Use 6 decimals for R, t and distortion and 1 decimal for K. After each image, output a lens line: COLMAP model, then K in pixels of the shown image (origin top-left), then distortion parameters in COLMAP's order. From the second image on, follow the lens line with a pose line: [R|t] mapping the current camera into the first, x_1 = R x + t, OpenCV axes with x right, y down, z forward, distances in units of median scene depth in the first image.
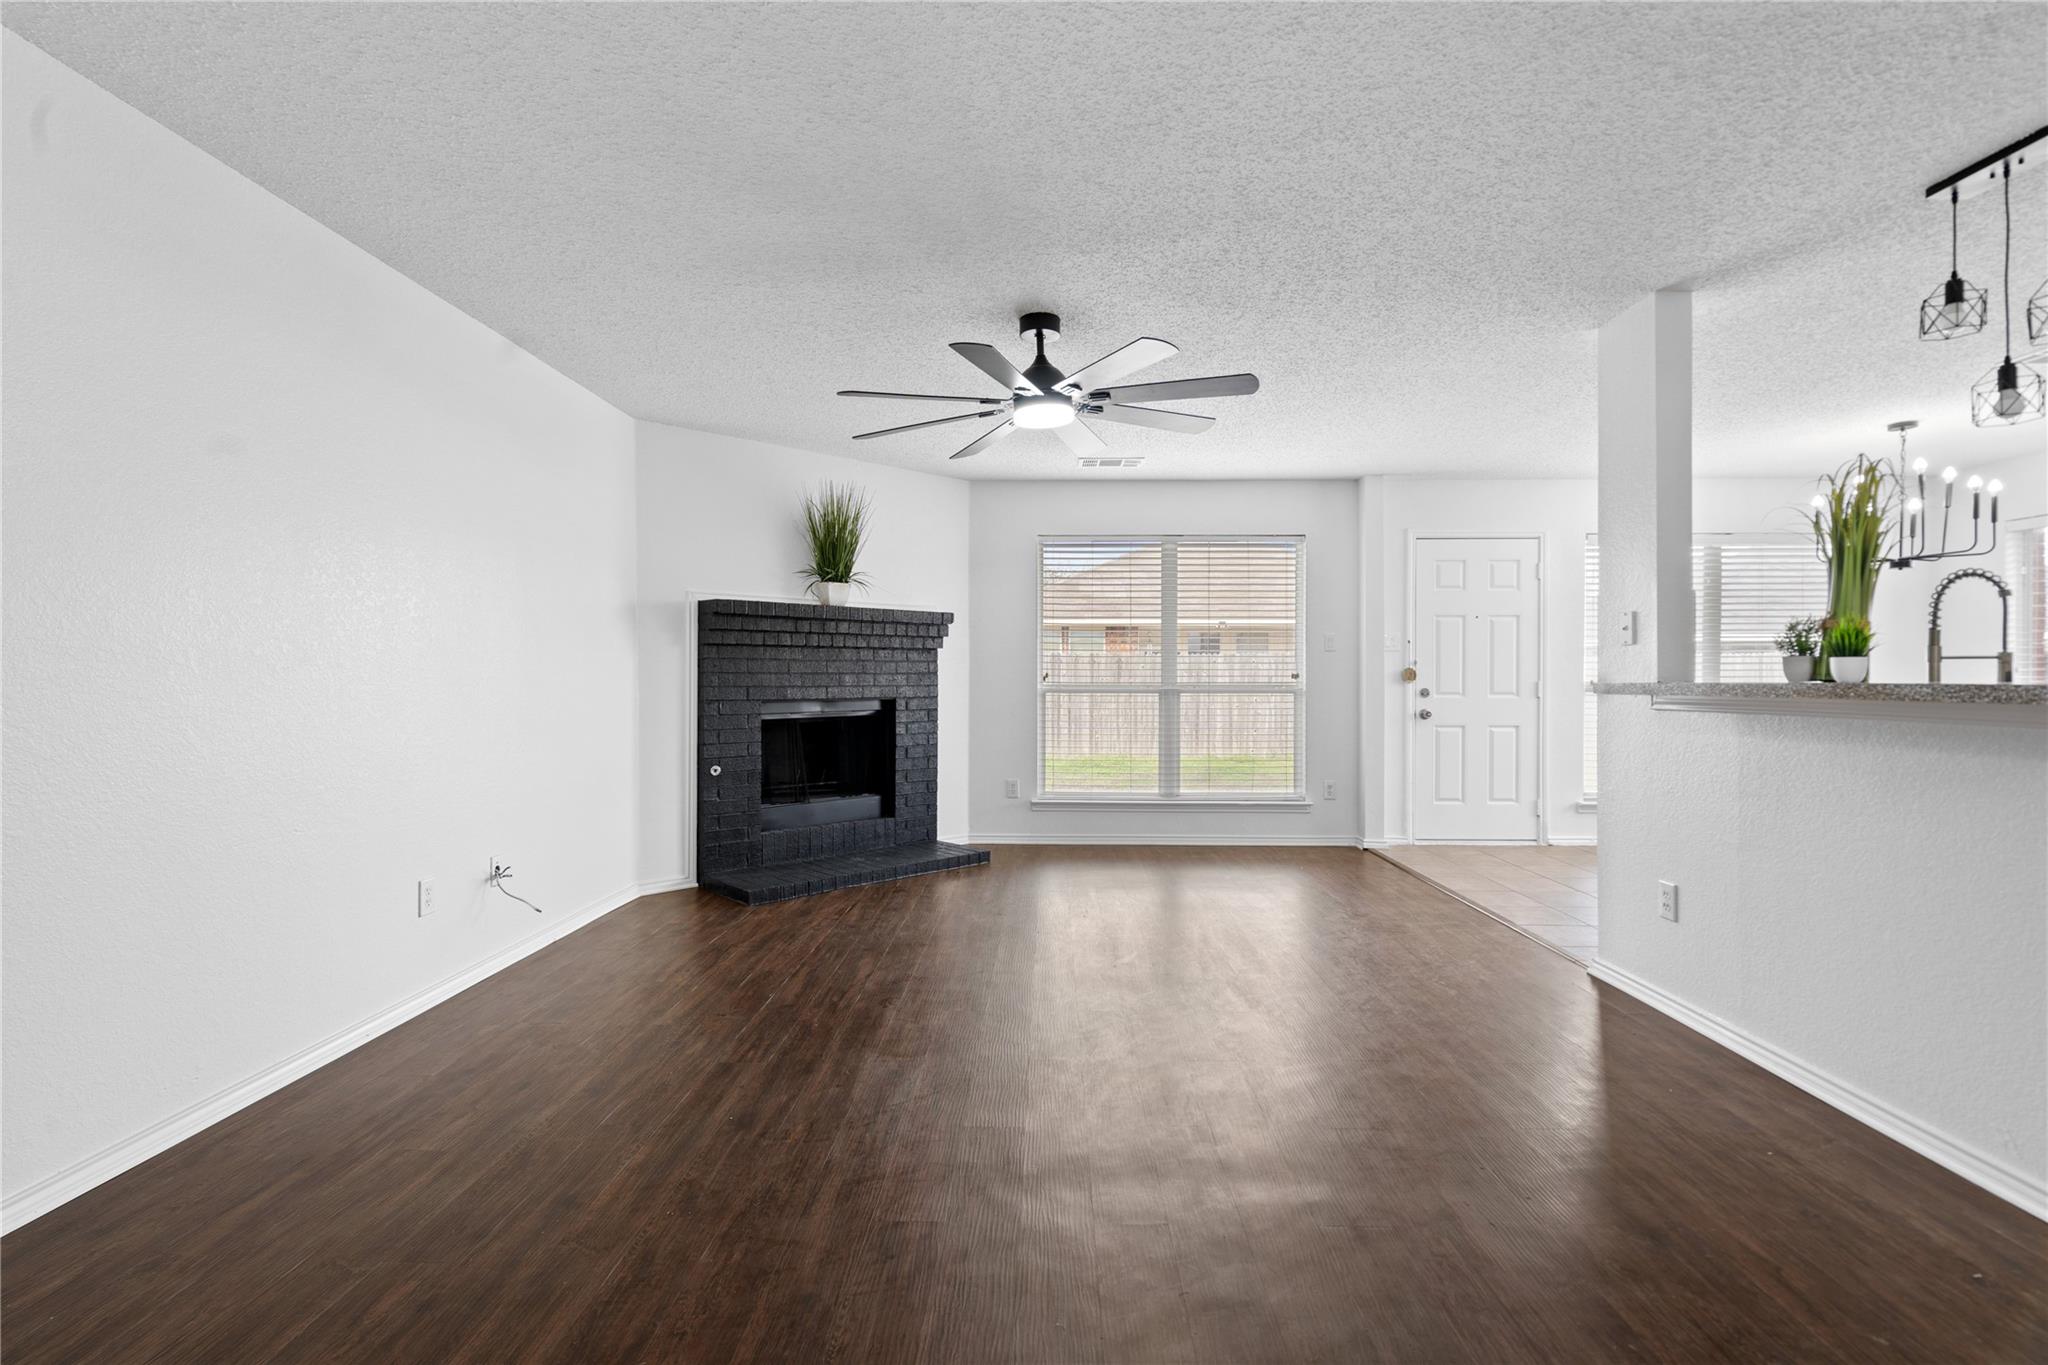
lens RADIAL K [[938.7, 0, 1024.9], [0, 938.7, 677.9], [0, 0, 1]] dist [0.001227, 0.001344]
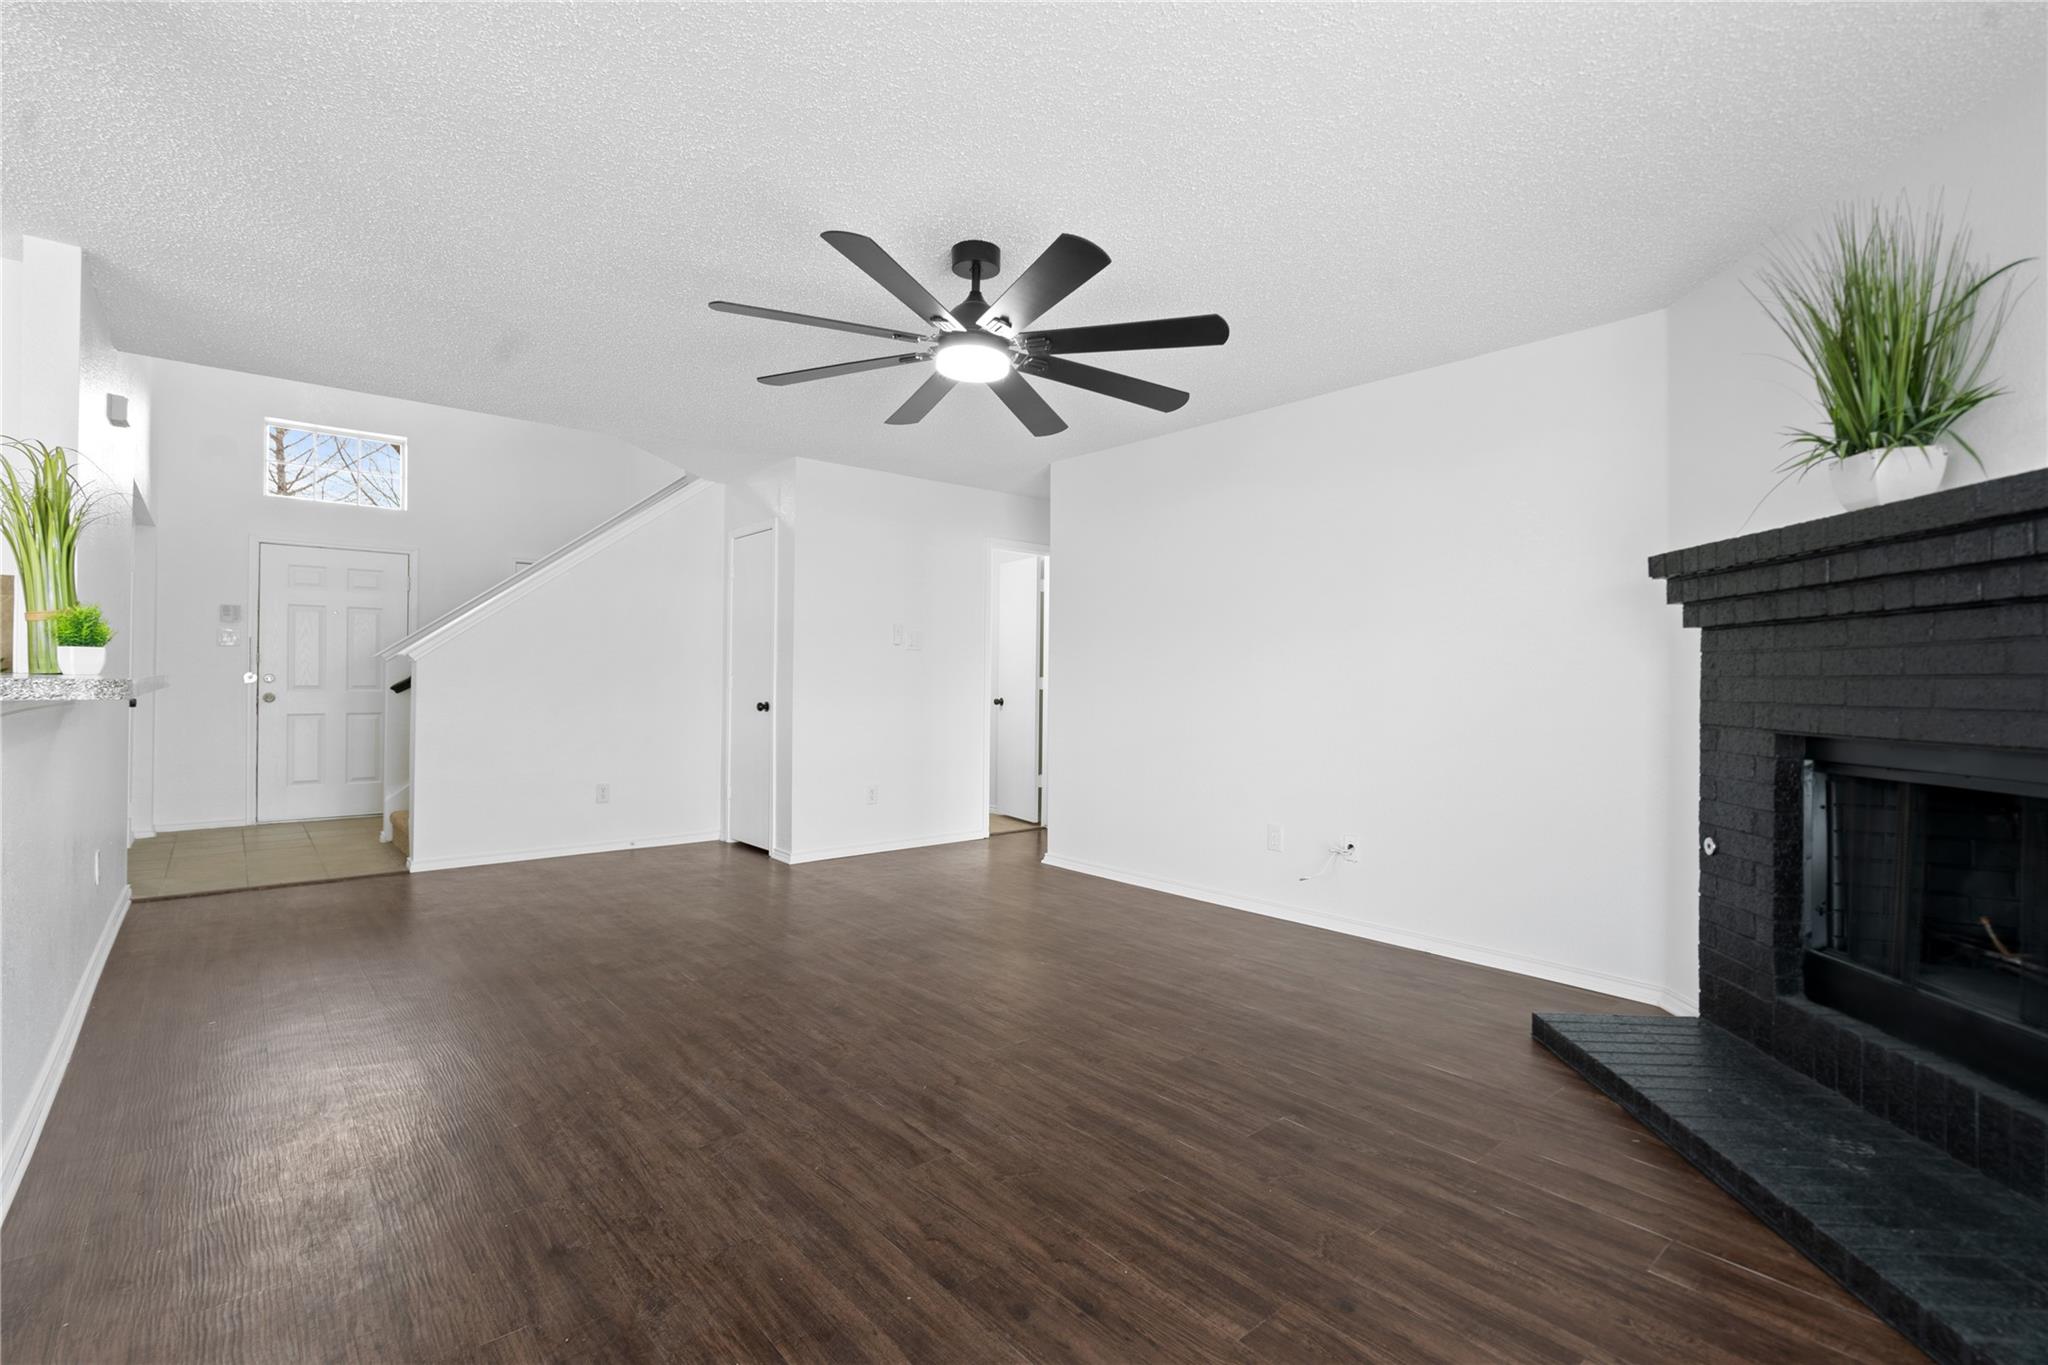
lens RADIAL K [[938.7, 0, 1018.3], [0, 938.7, 683.3], [0, 0, 1]] dist [0.001227, 0.001344]
pose [[-0.751938, -0.002517, -0.659229, 0.315159], [-0.001881, 0.999997, -0.001673, 0.000655], [0.659232, -0.000018, -0.751940, 0.985906]]
